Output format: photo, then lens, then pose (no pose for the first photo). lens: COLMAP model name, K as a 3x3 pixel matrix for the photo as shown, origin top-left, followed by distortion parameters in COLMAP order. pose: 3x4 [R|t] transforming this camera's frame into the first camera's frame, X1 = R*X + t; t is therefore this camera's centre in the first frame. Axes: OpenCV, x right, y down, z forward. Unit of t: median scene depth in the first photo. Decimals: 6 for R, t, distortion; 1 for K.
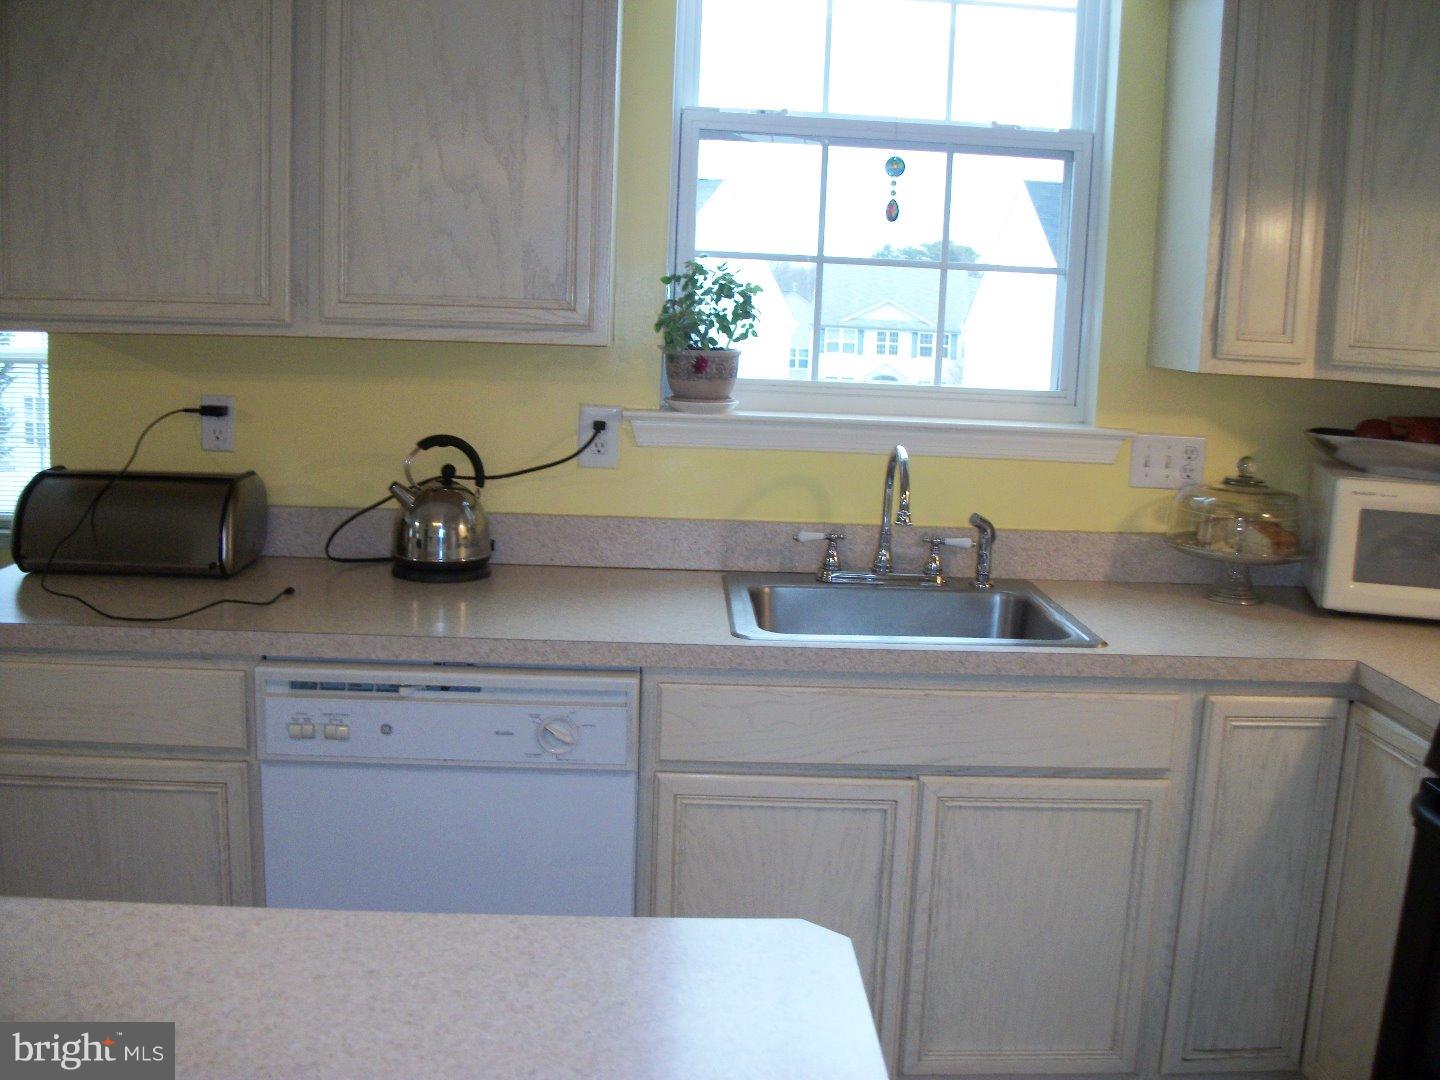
lens RADIAL K [[1378.1, 0, 766.2], [0, 1378.1, 529.2], [0, 0, 1]] dist [-0.156127, 0.094126]
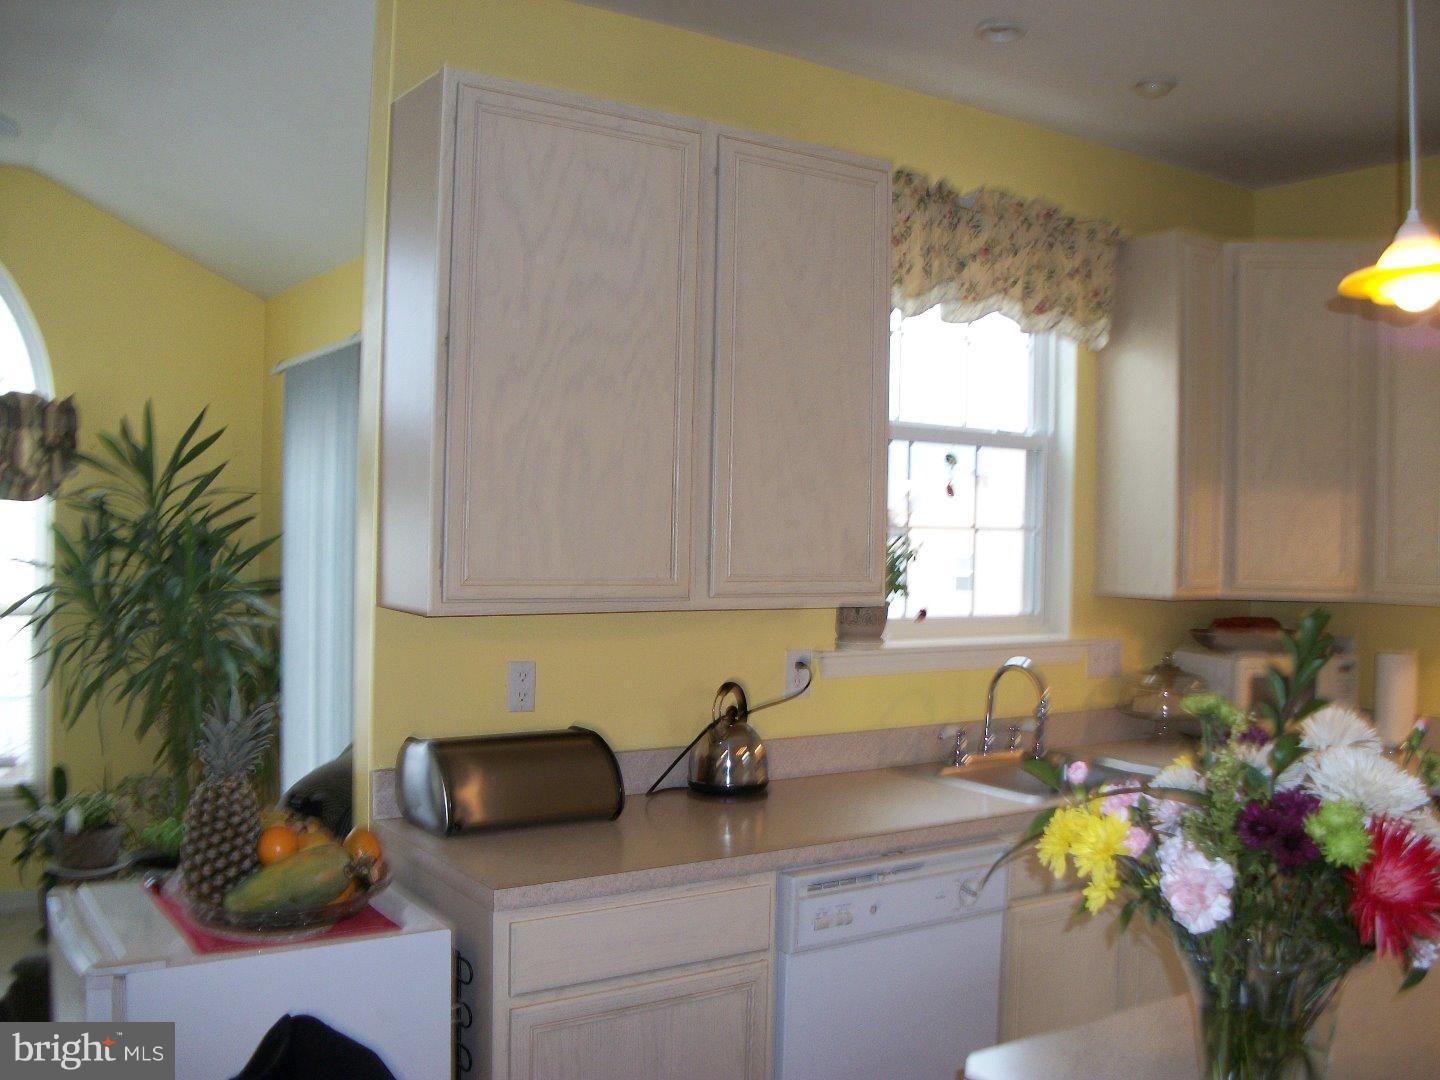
lens RADIAL K [[1378.1, 0, 766.2], [0, 1378.1, 529.2], [0, 0, 1]] dist [-0.156127, 0.094126]
pose [[0.850083, -0.026019, 0.526005, -0.856931], [0.100116, 0.988550, -0.112901, -0.060909], [-0.517045, 0.148637, 0.842954, -0.083235]]
